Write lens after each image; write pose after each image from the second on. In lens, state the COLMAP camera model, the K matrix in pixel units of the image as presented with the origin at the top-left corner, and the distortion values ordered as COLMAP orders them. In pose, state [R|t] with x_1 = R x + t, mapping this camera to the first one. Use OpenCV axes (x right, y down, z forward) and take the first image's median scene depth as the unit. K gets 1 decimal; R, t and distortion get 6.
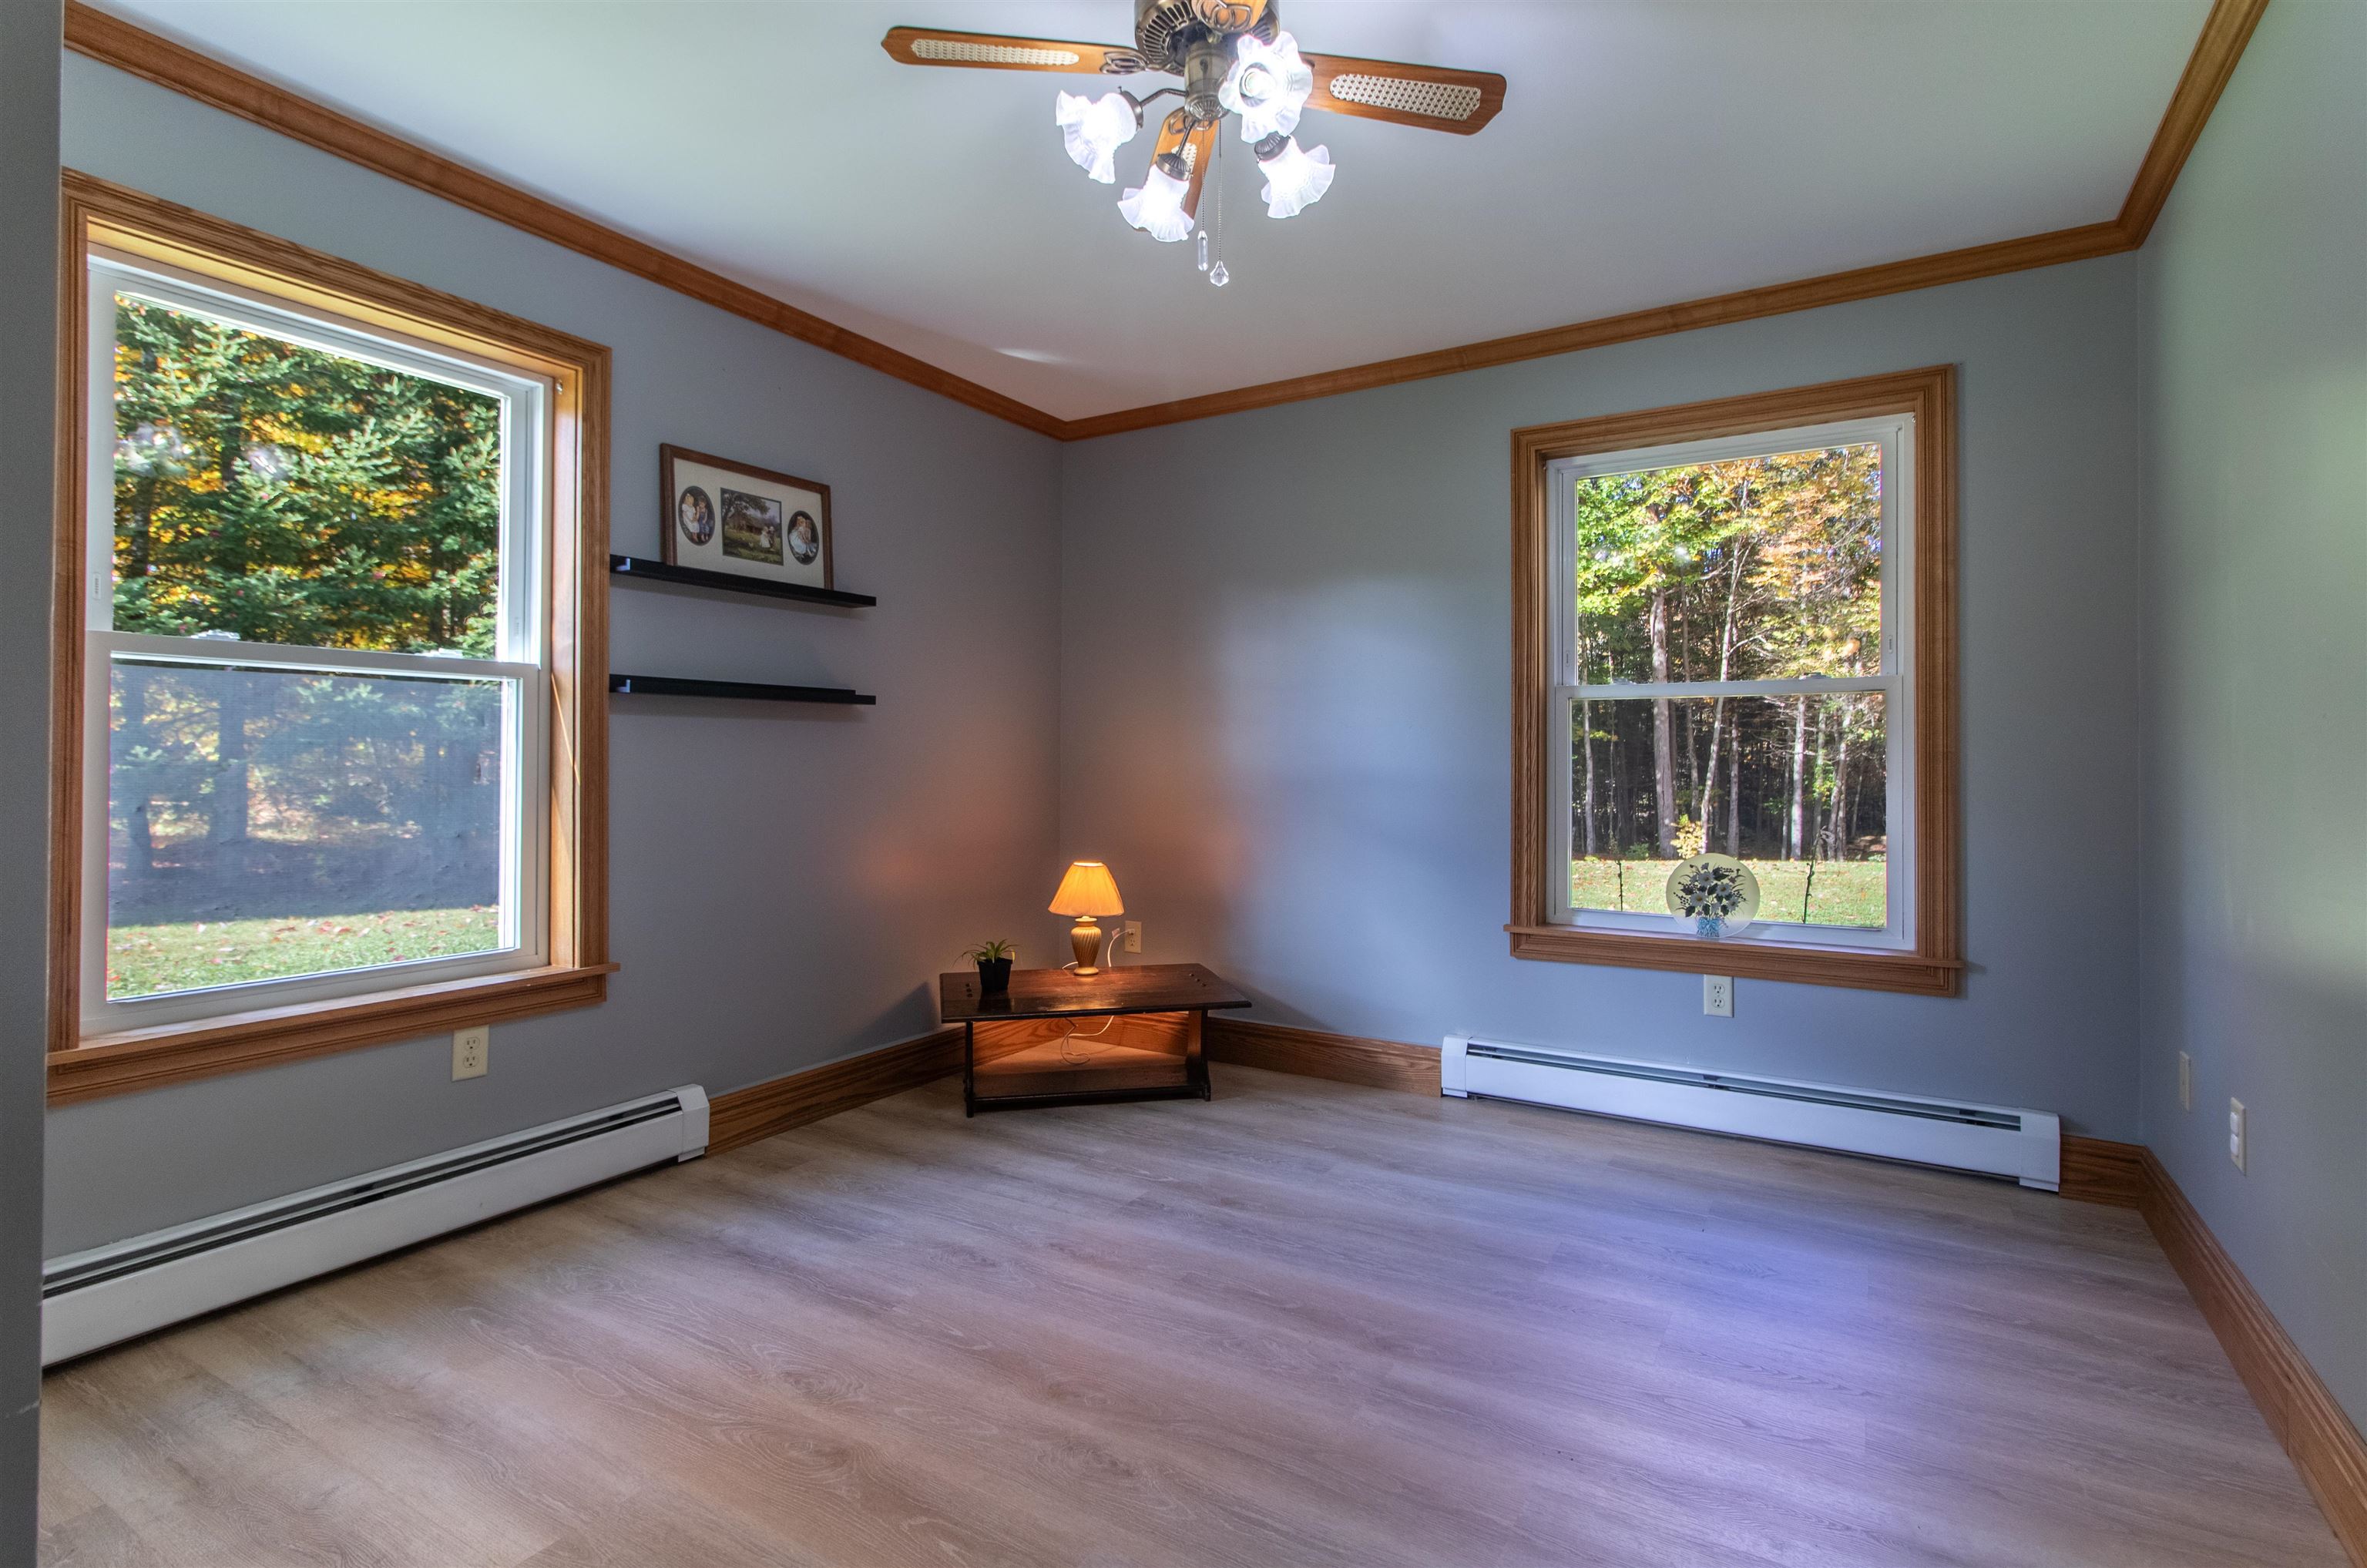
lens RADIAL K [[1129.5, 0, 1189.4], [0, 1129.5, 755.1], [0, 0, 1]] dist [0.002483, 0.000106]
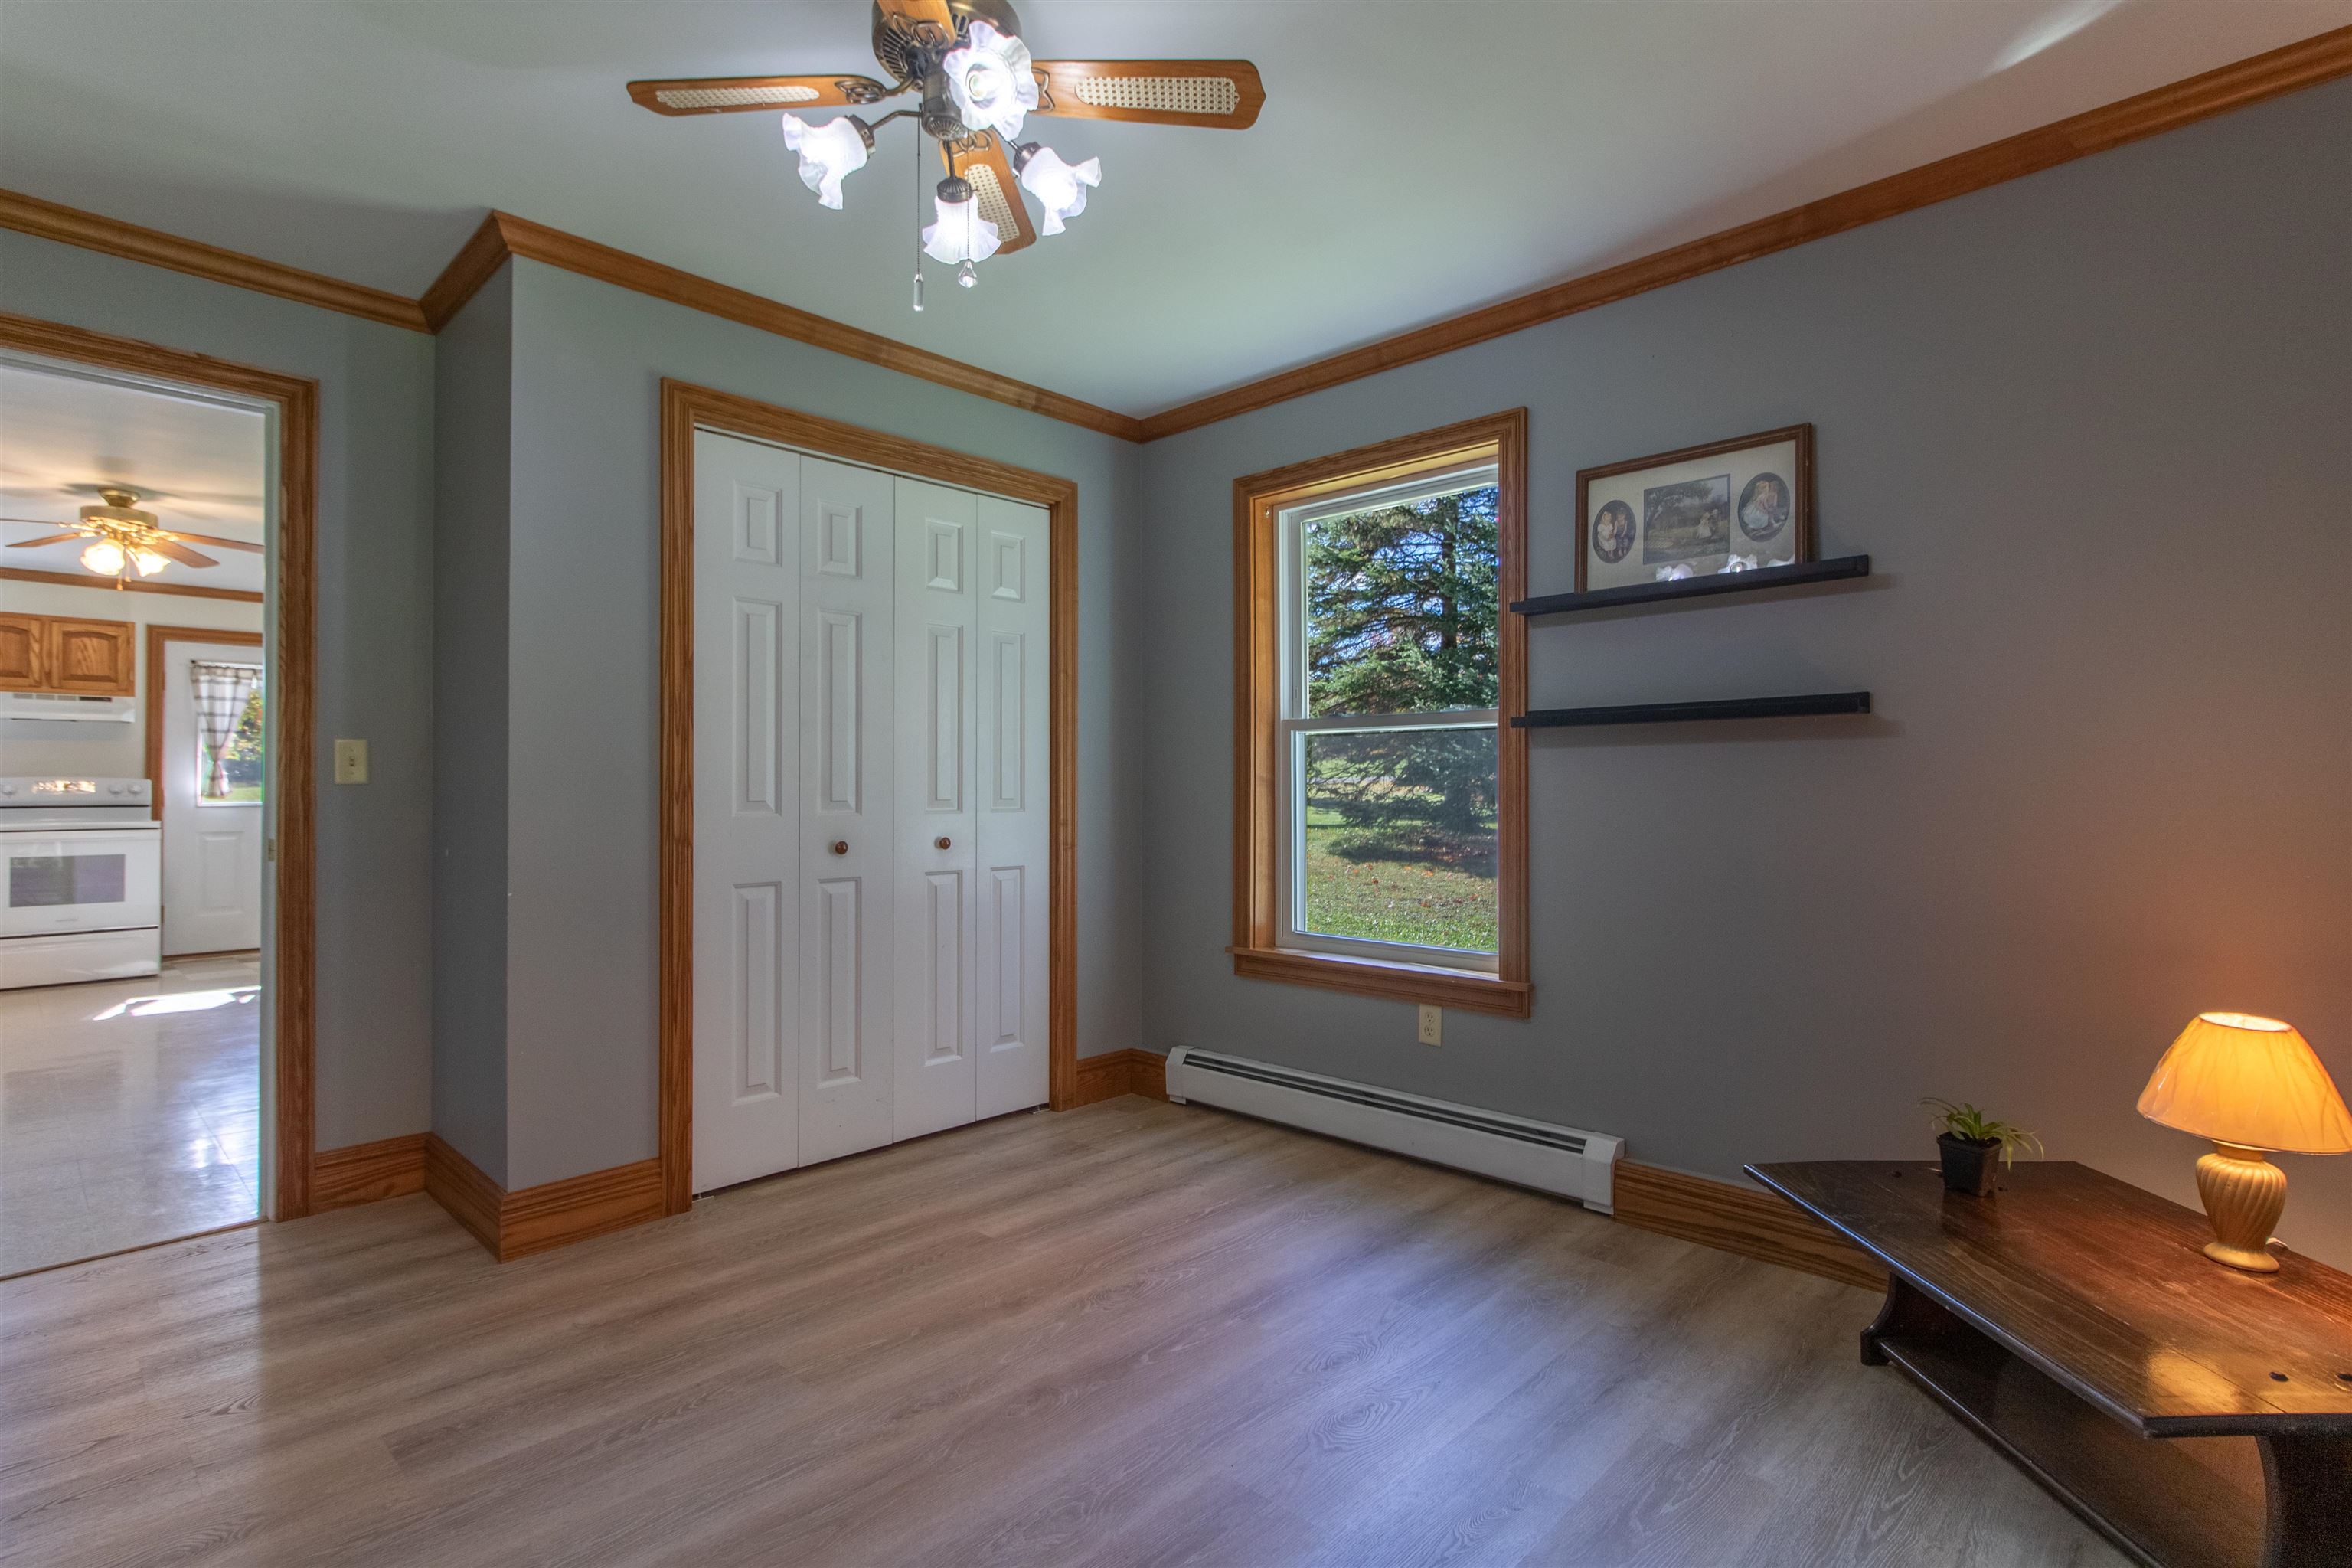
lens RADIAL K [[1128.7, 0, 1176.0], [0, 1128.7, 784.0], [0, 0, 1]] dist [0.002358, 0.000118]
pose [[-0.221258, -0.007063, -0.975190, 0.600451], [0.006722, 0.999939, -0.008768, 0.003594], [0.975192, -0.008495, -0.221197, 0.917758]]
